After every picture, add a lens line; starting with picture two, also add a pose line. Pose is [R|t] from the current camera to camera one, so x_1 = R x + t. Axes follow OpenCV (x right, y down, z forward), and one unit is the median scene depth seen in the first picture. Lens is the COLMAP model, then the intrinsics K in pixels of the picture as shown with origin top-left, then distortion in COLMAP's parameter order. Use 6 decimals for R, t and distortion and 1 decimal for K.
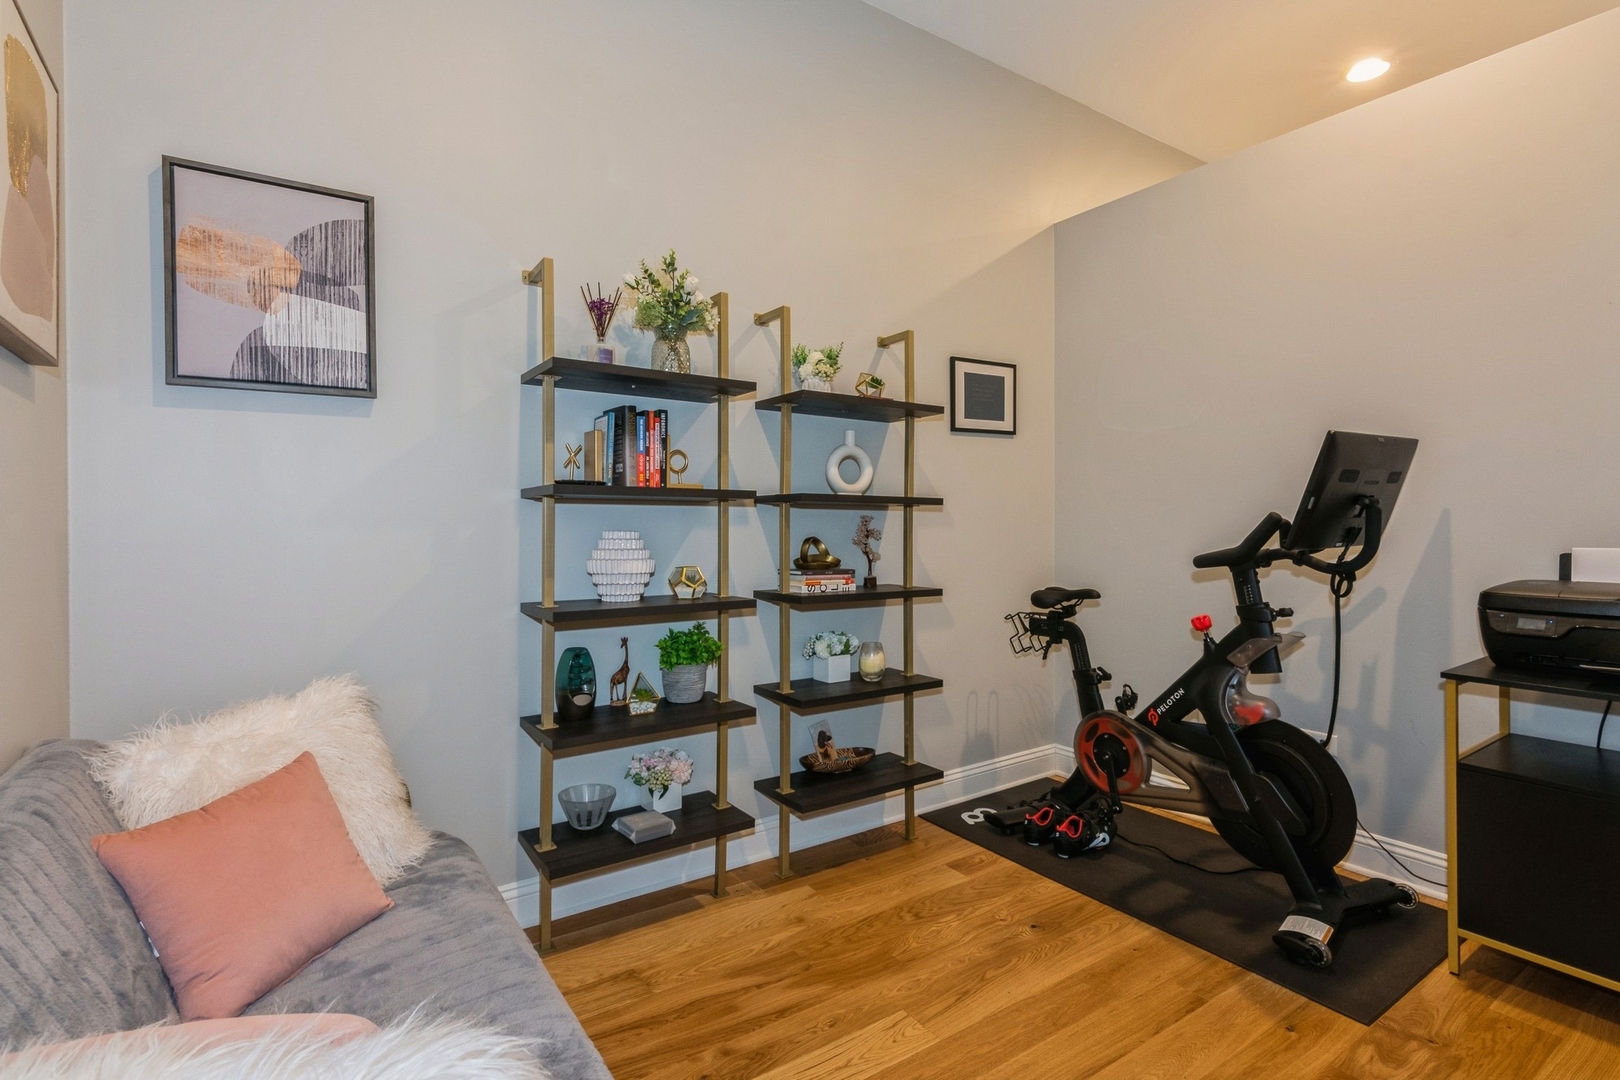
lens RADIAL K [[792.6, 0, 823.9], [0, 792.6, 514.9], [0, 0, 1]] dist [-0.001351, -0.001438]
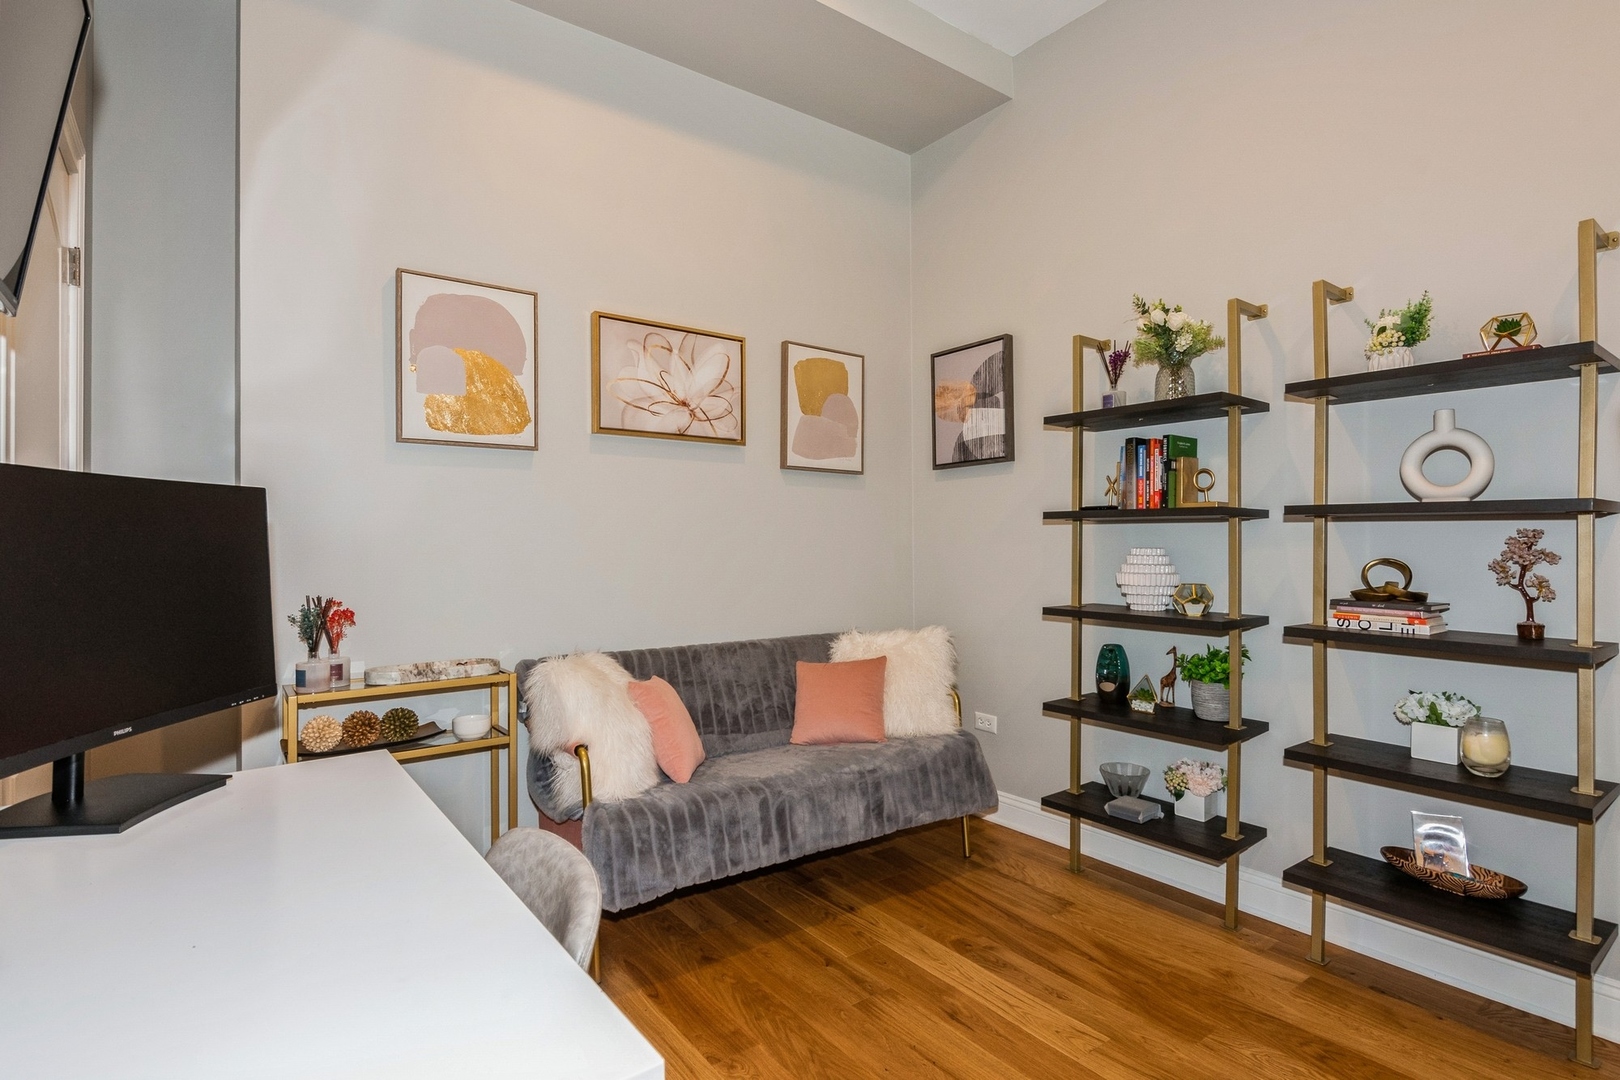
lens RADIAL K [[802.6, 0, 810.0], [0, 802.6, 540.0], [0, 0, 1]] dist [-0.005478, -0.001317]
pose [[0.019502, -0.005104, -0.999797, 0.886279], [0.005933, 0.999970, -0.004989, 0.011748], [0.999792, -0.005835, 0.019532, 0.505792]]
